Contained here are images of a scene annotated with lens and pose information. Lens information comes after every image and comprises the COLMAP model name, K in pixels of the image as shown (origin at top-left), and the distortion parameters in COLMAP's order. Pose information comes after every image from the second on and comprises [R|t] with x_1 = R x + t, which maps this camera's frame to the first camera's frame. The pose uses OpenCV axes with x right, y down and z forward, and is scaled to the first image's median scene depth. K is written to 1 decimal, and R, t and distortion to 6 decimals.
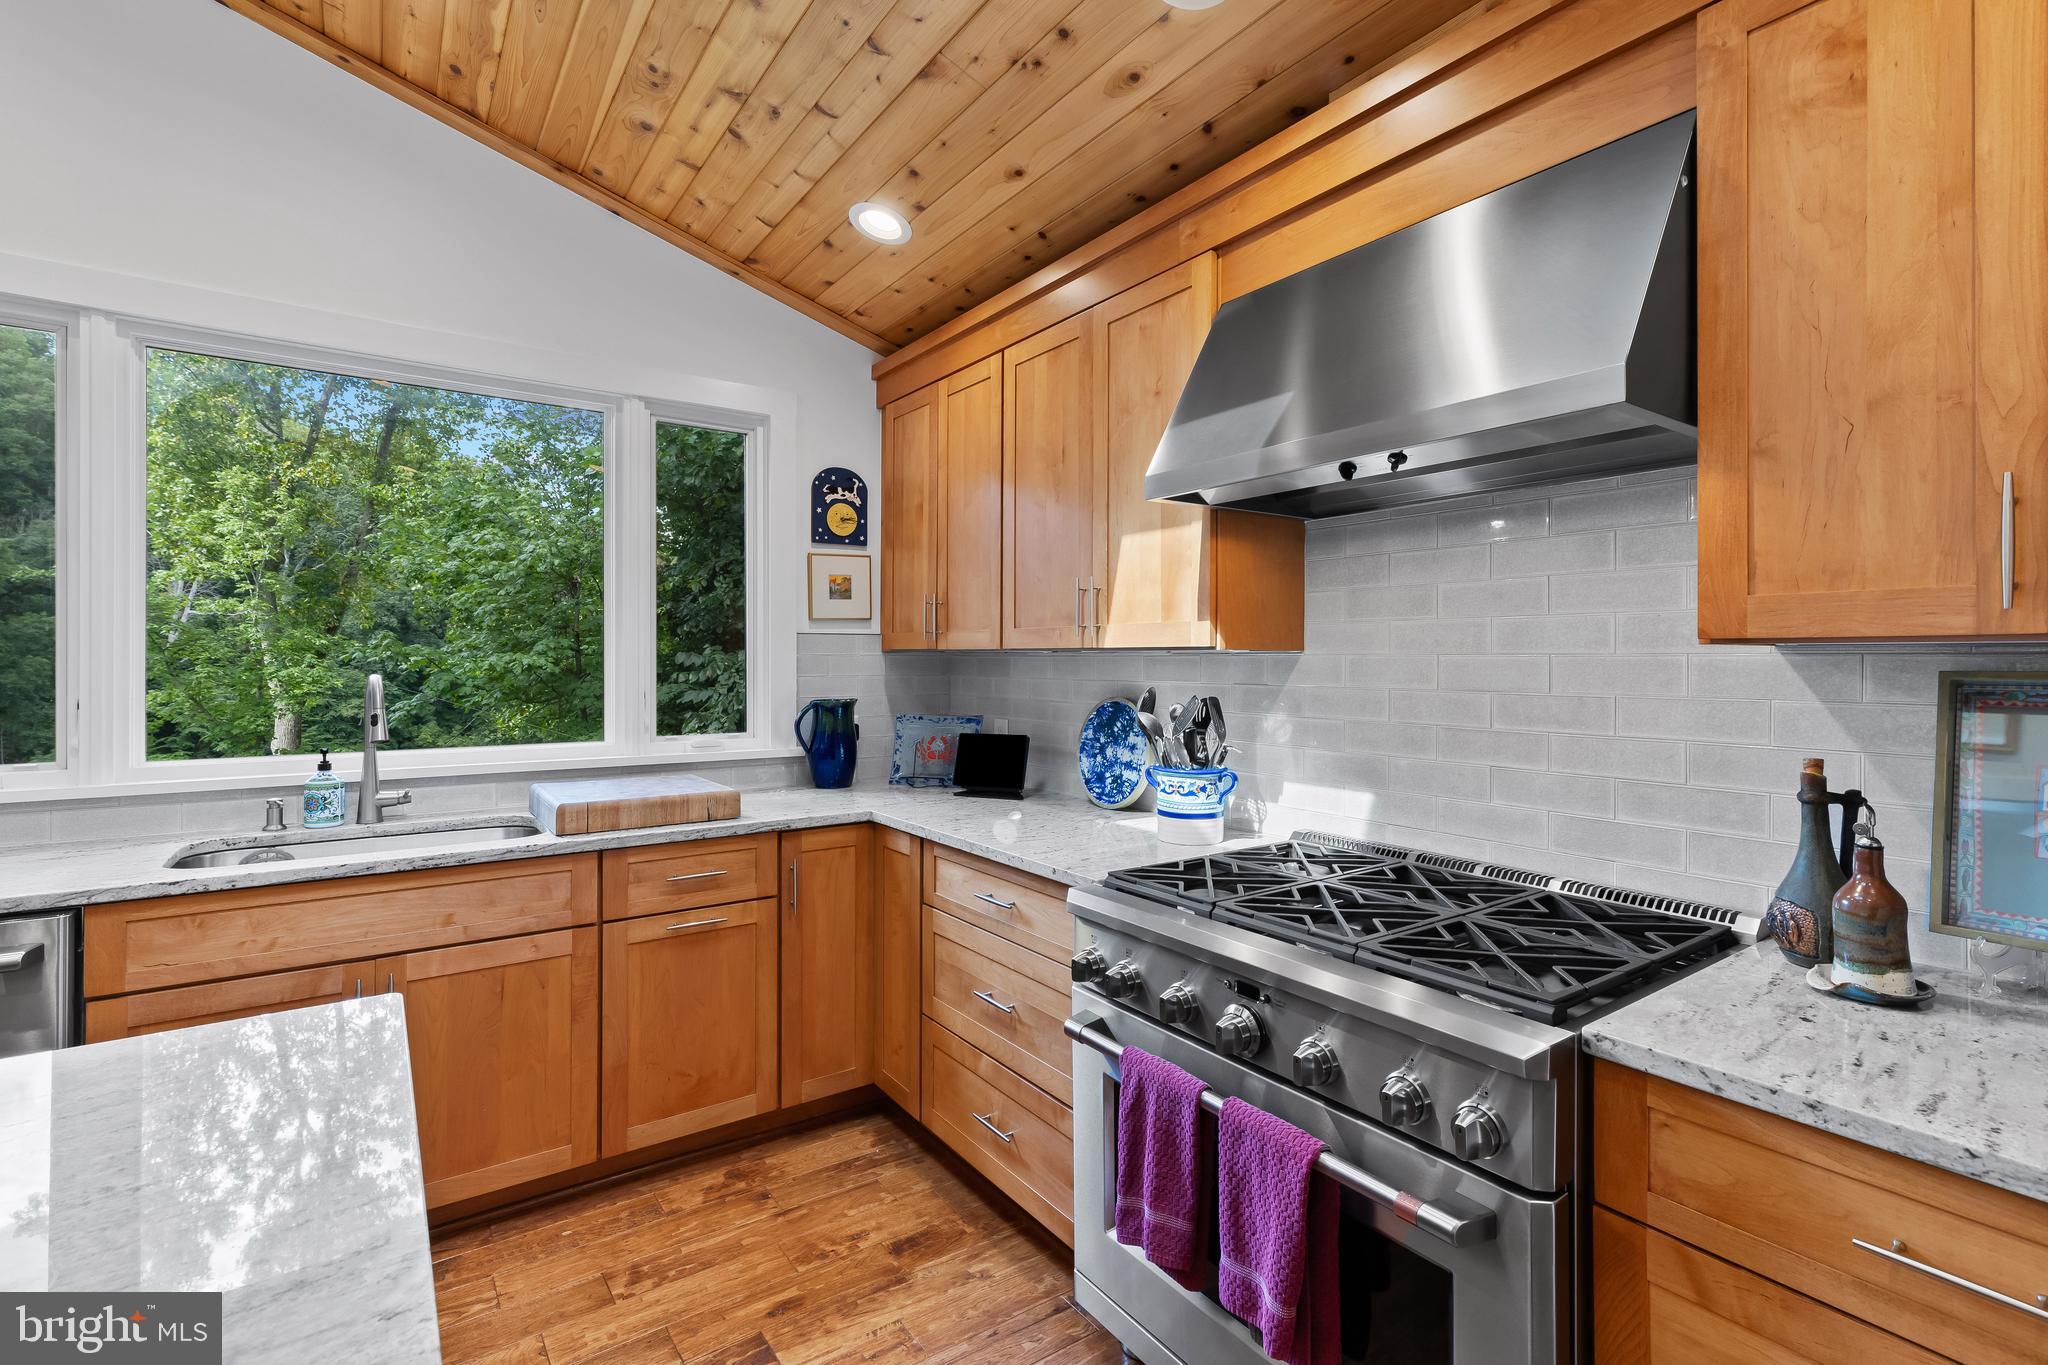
lens RADIAL K [[935.5, 0, 1028.8], [0, 935.5, 662.7], [0, 0, 1]] dist [0.000964, -0.000441]
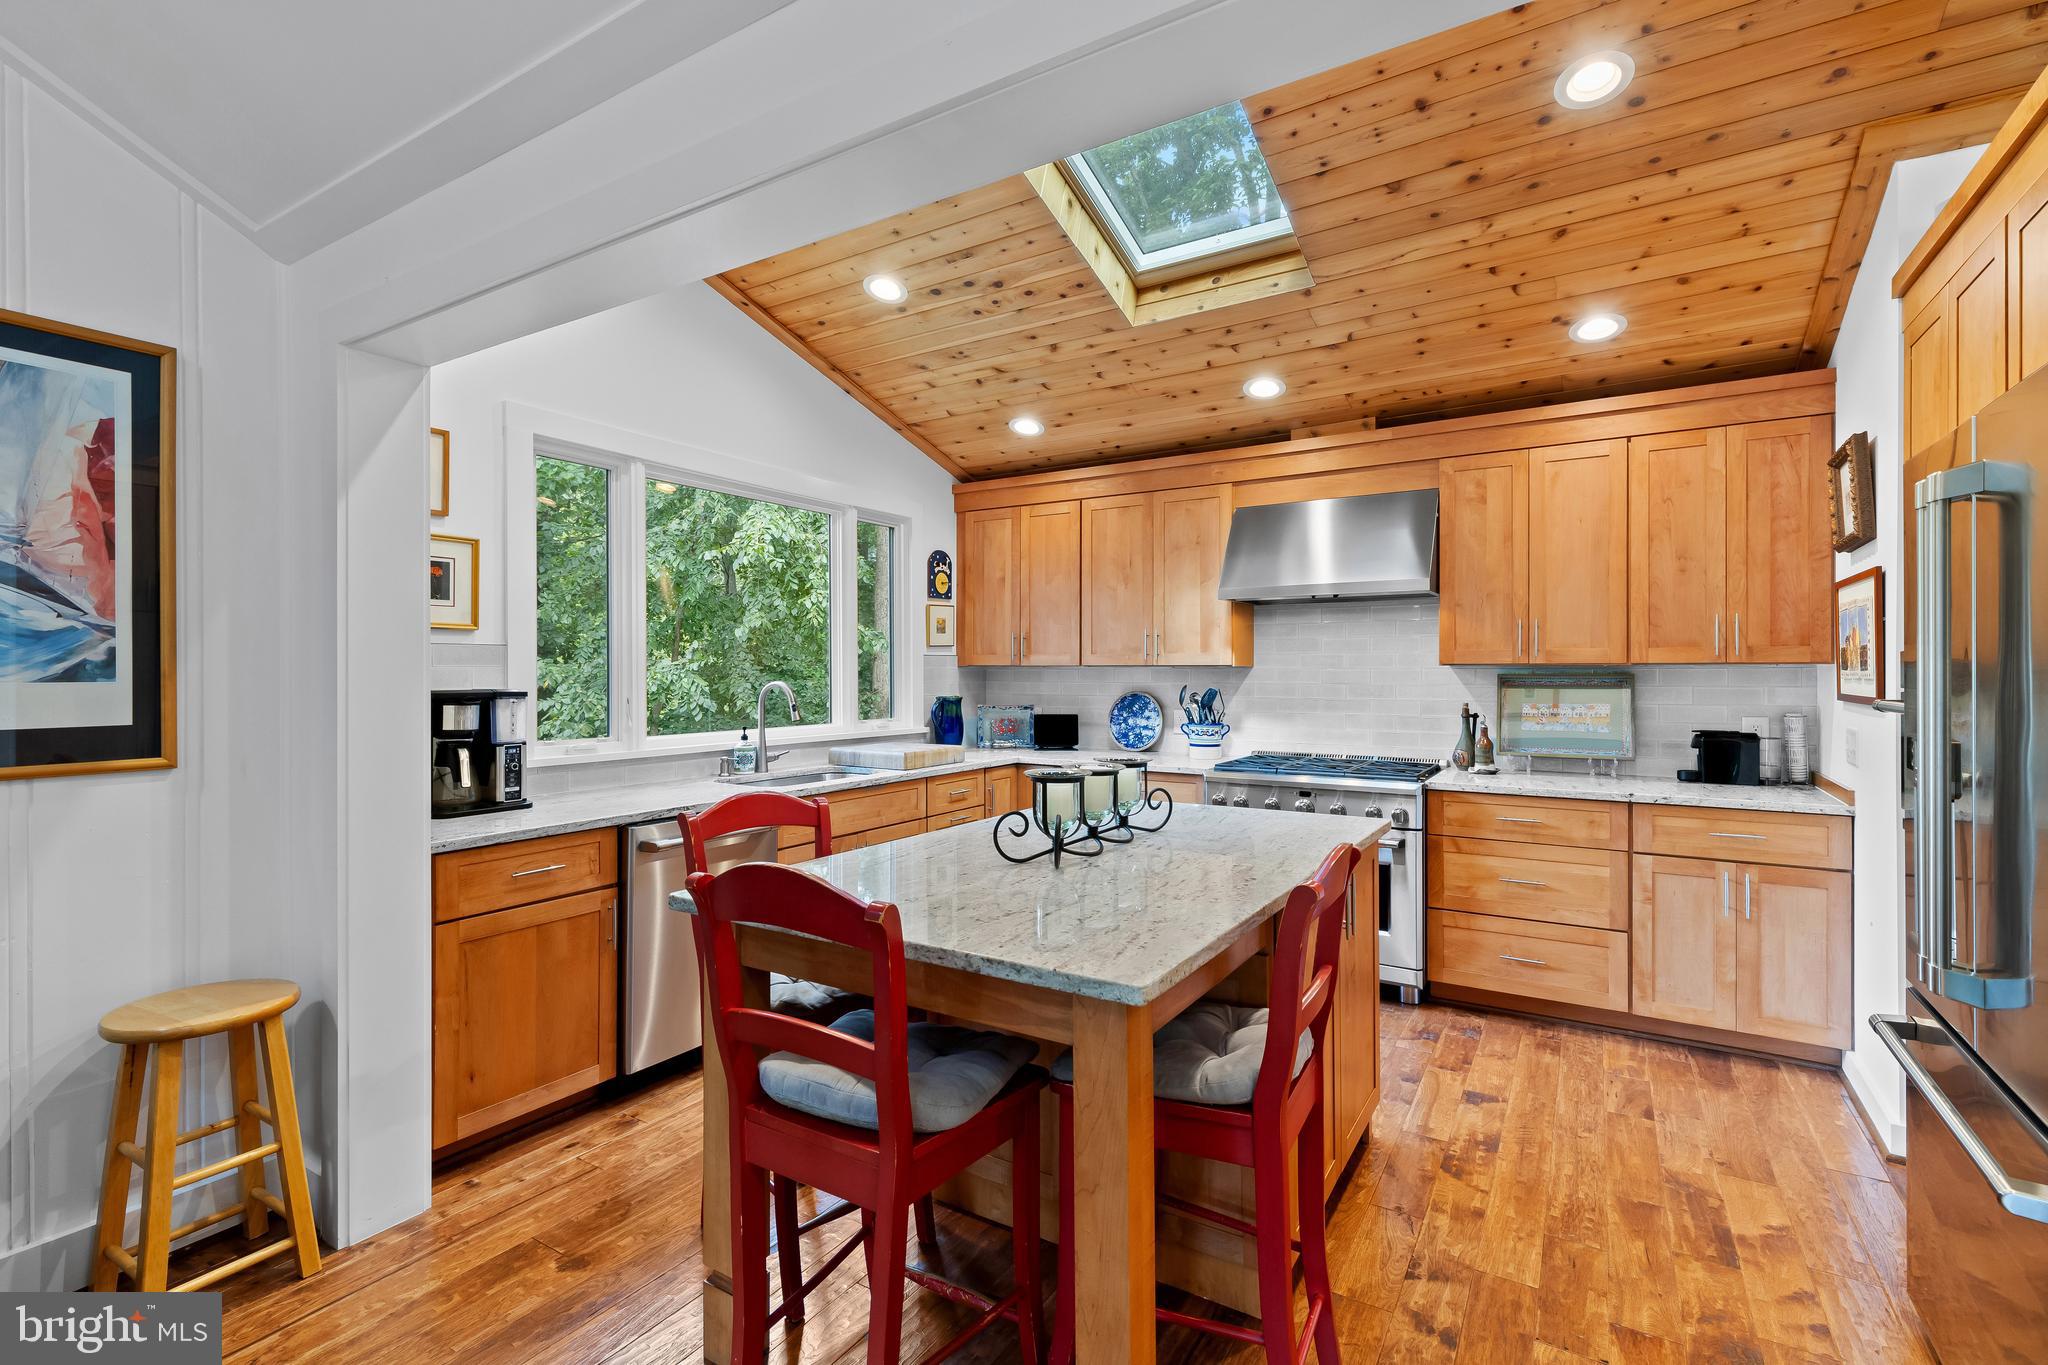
lens RADIAL K [[935.5, 0, 1021.8], [0, 935.5, 681.1], [0, 0, 1]] dist [0.000964, -0.000441]
pose [[0.924784, -0.007096, 0.380426, -0.846172], [0.003856, 0.999950, 0.009279, -0.001659], [-0.380473, -0.007115, 0.924765, -0.647000]]
